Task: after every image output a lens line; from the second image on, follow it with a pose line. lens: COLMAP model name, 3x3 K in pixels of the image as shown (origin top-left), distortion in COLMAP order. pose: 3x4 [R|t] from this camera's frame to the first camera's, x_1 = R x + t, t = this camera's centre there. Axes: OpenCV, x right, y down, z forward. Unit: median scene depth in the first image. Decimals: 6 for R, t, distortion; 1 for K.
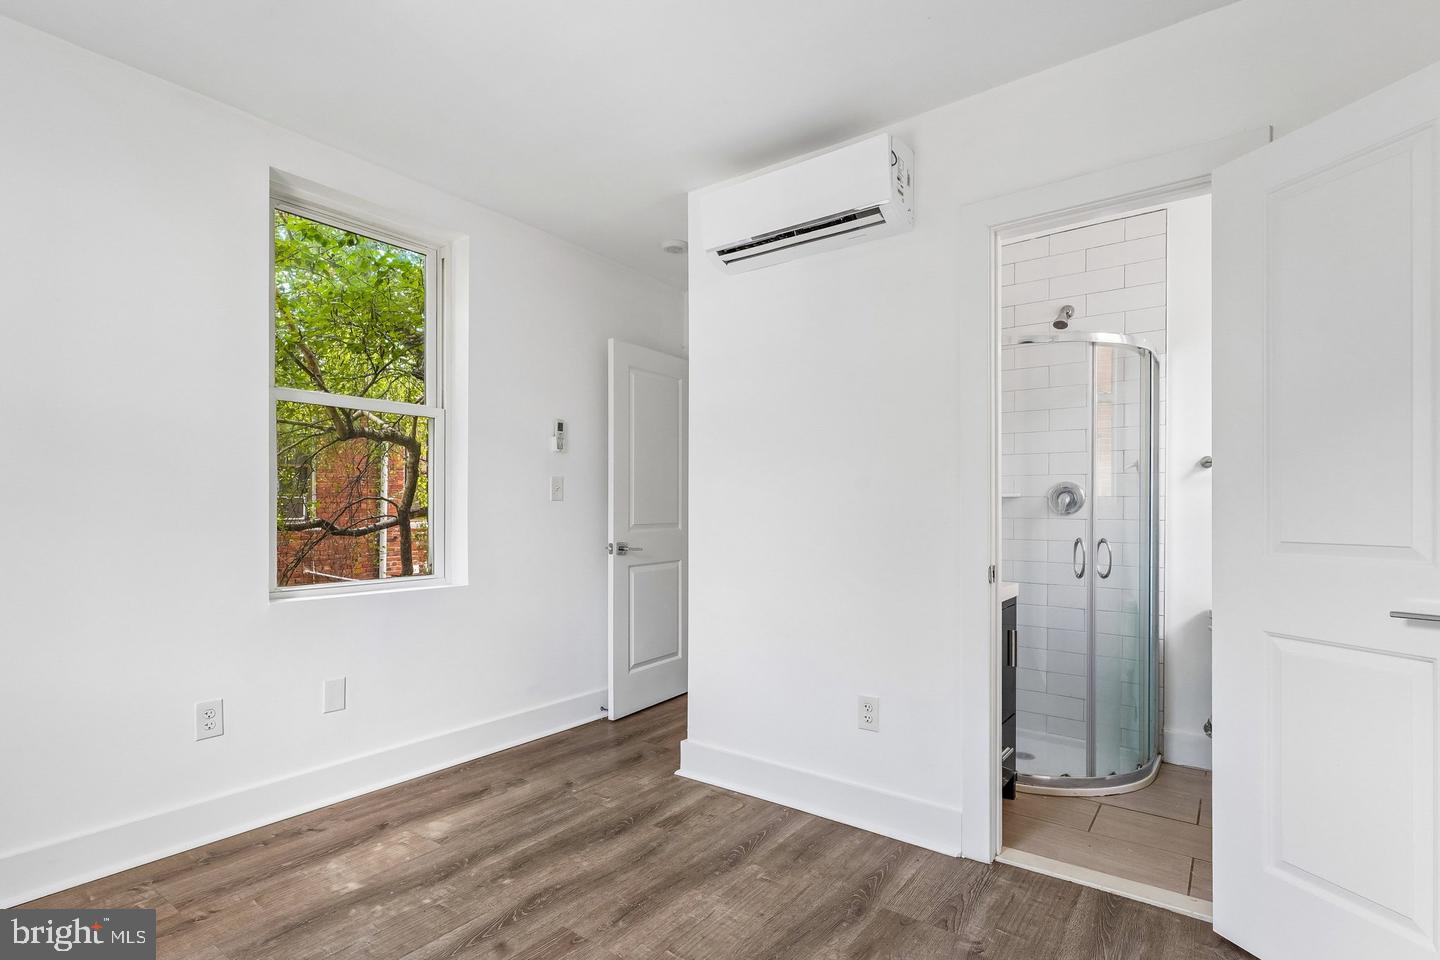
lens RADIAL K [[697.6, 0, 714.5], [0, 697.6, 495.2], [0, 0, 1]] dist [0.002820, 0.000573]
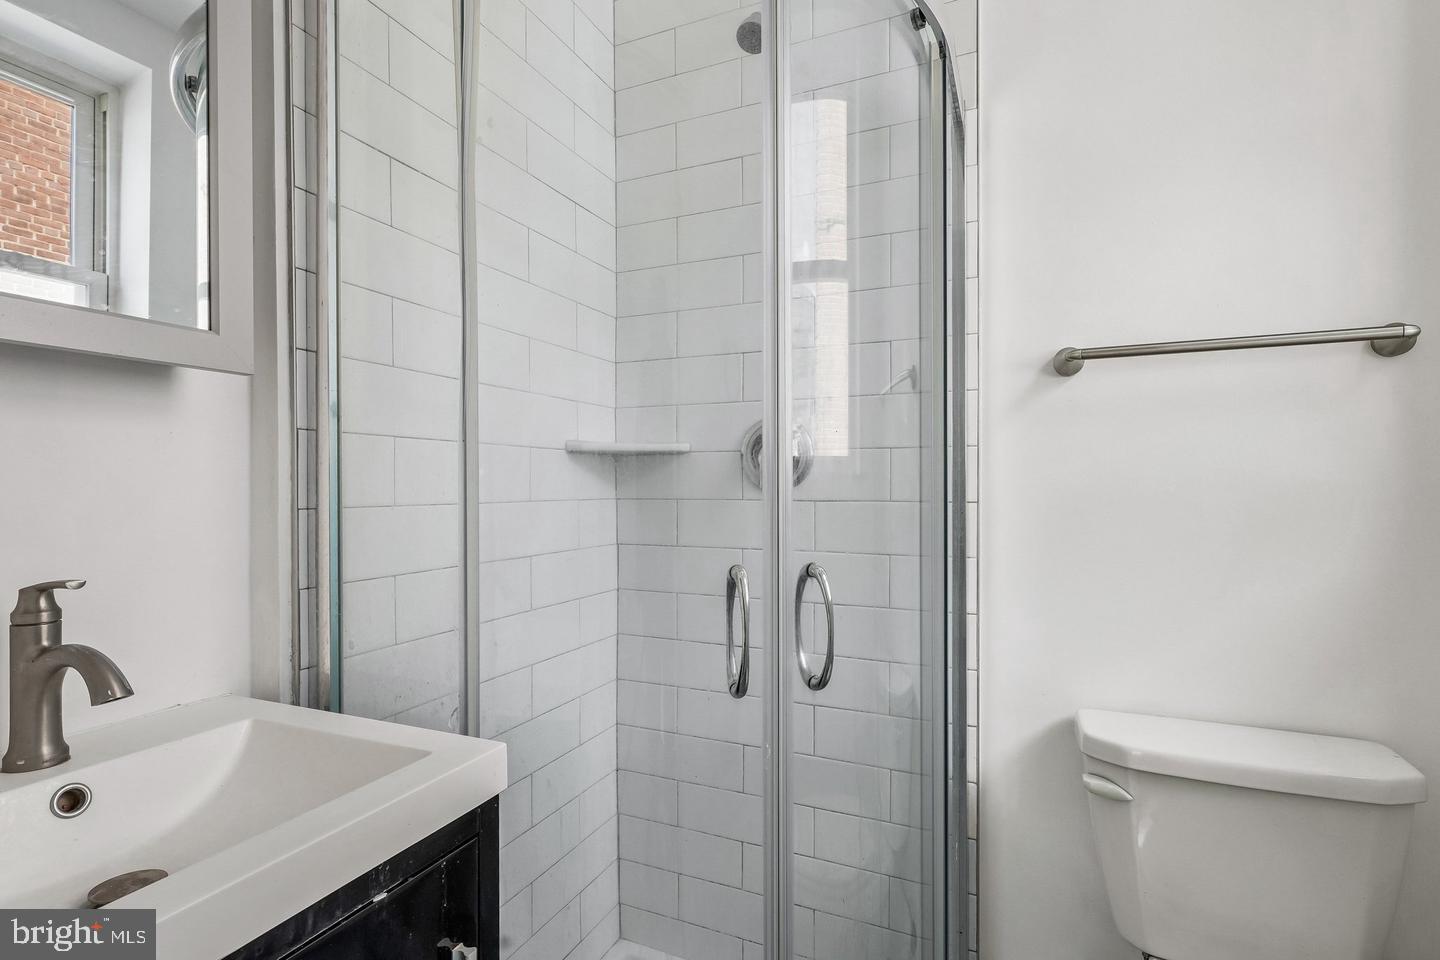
lens RADIAL K [[697.6, 0, 714.5], [0, 697.6, 495.2], [0, 0, 1]] dist [0.002820, 0.000573]
pose [[0.974525, -0.019172, 0.223457, 0.401379], [0.014220, 0.999617, 0.023751, 0.019730], [-0.223827, -0.019969, 0.974424, 0.634225]]
